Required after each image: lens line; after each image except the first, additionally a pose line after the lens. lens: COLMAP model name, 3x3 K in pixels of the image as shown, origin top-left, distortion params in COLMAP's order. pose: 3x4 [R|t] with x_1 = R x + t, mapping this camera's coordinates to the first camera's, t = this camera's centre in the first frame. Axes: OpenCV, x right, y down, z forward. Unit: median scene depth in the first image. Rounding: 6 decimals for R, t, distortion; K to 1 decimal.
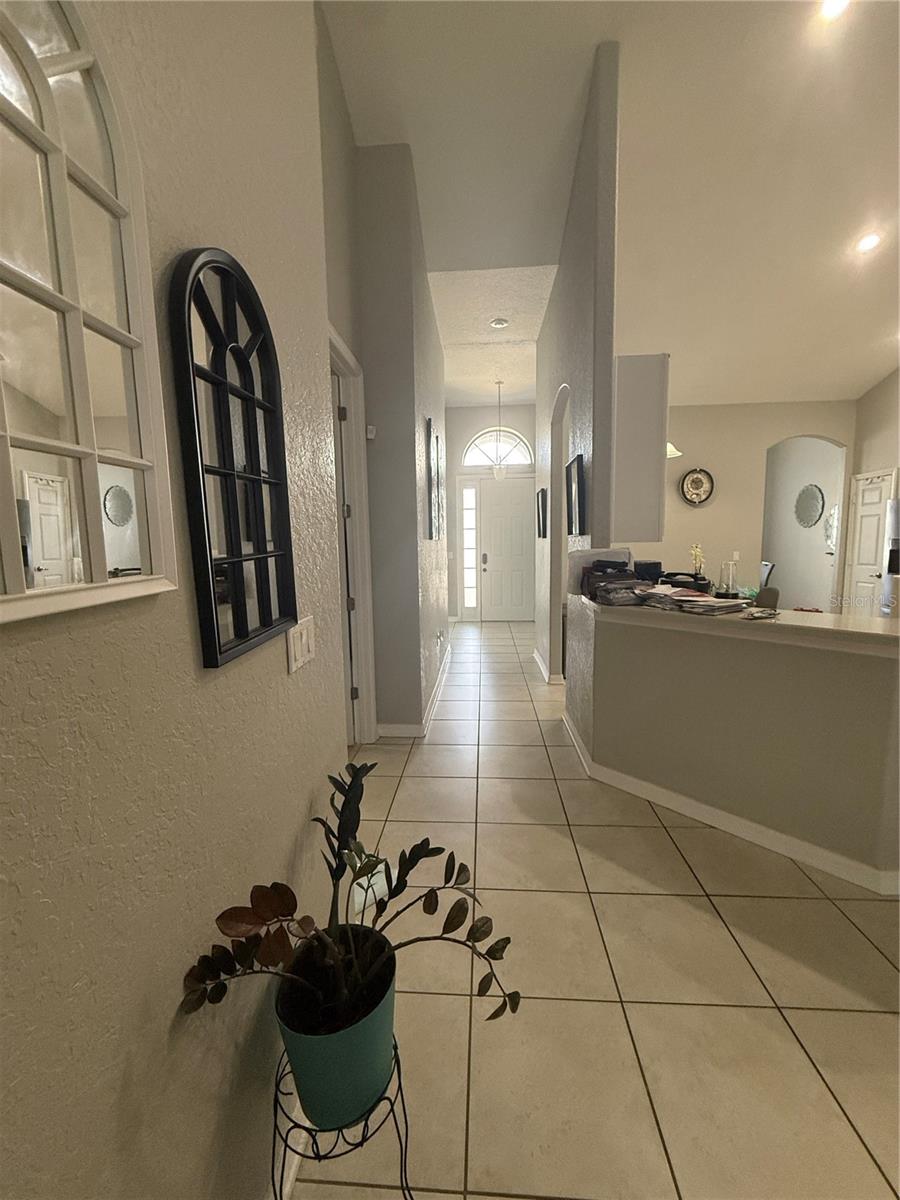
lens RADIAL K [[478.1, 0, 451.4], [0, 478.1, 596.9], [0, 0, 1]] dist [-0.000043, -0.000679]
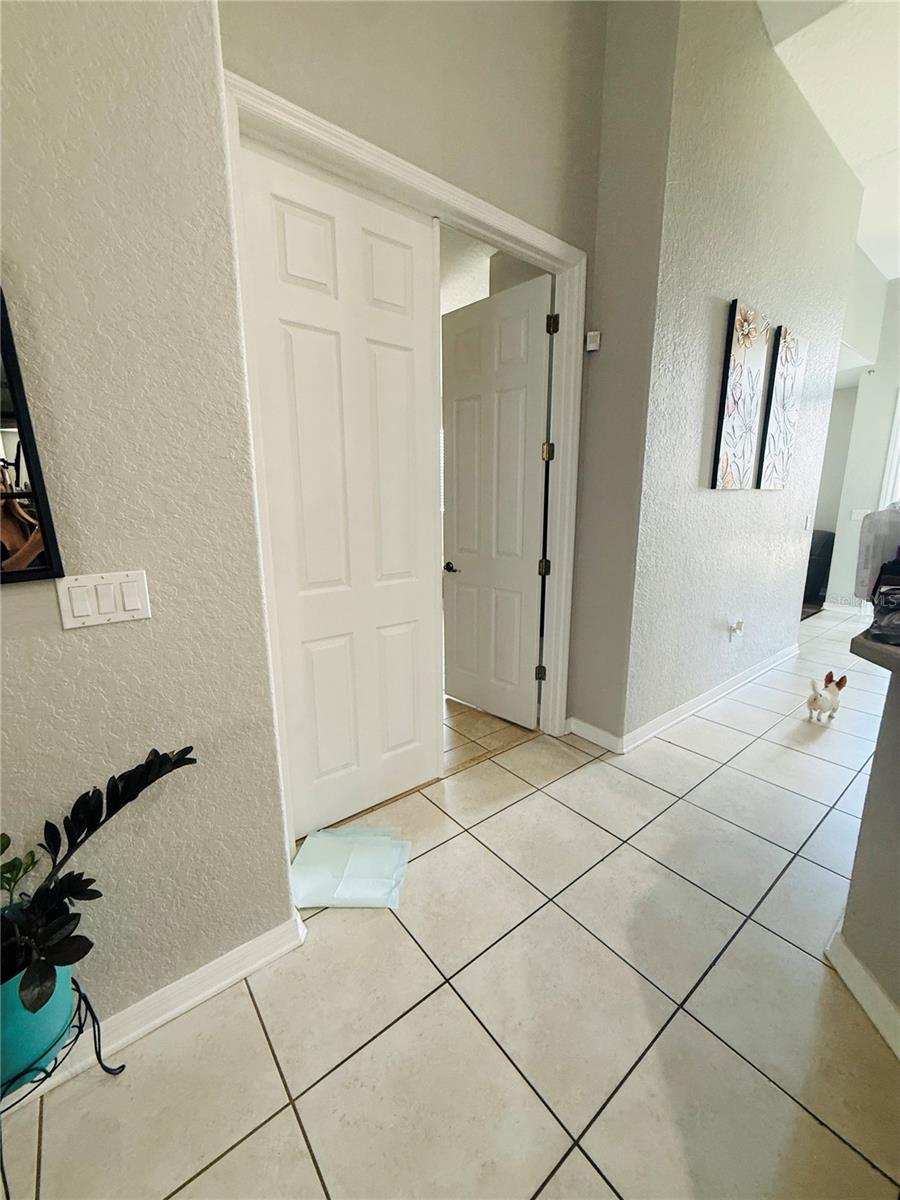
lens RADIAL K [[478.1, 0, 451.4], [0, 478.1, 596.9], [0, 0, 1]] dist [-0.000043, -0.000679]
pose [[0.664871, 0.162168, -0.729142, 0.291879], [-0.090924, 0.986460, 0.136488, -0.031955], [0.741404, -0.024451, 0.670613, 0.326517]]
